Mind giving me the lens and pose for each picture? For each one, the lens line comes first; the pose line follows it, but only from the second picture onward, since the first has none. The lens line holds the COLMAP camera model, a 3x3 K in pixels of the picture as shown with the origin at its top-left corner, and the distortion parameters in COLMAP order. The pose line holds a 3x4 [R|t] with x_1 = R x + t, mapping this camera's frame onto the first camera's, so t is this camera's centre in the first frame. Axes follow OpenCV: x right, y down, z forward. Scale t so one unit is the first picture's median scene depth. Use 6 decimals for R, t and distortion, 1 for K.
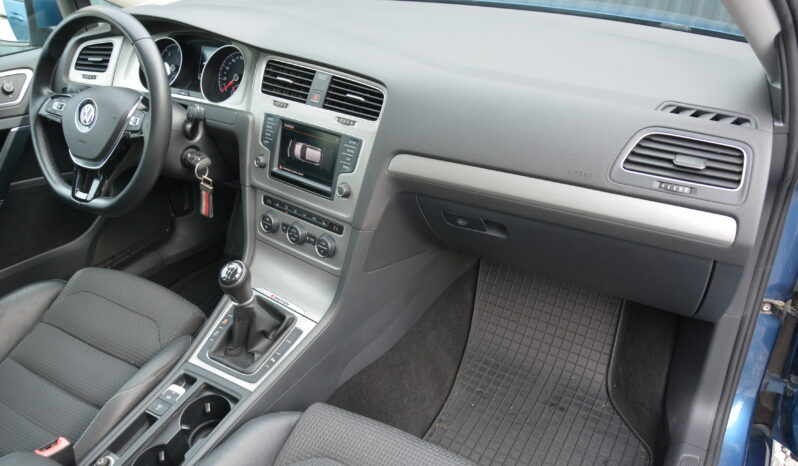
lens RADIAL K [[603.8, 0, 399.0], [0, 603.8, 233.0], [0, 0, 1]] dist [-0.065595, -0.002483]
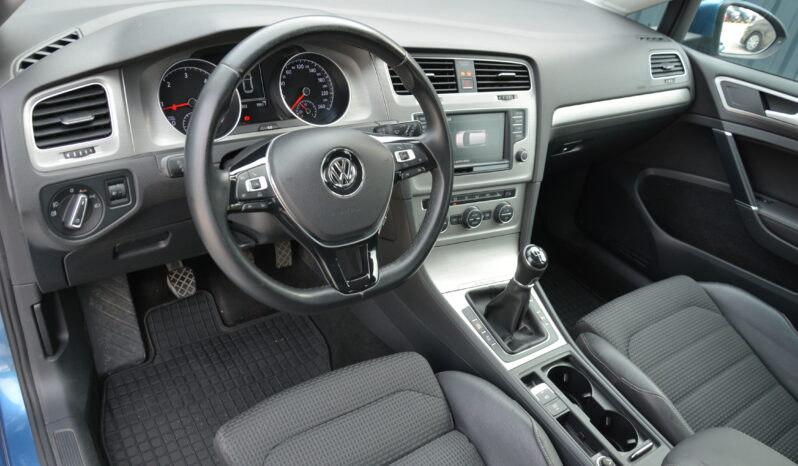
lens RADIAL K [[603.8, 0, 399.0], [0, 603.8, 233.0], [0, 0, 1]] dist [-0.065595, -0.002483]
pose [[0.426694, -0.402306, 0.809989, -1.135613], [0.340590, 0.901157, 0.268168, -0.313164], [-0.837813, 0.161448, 0.521540, 0.600508]]
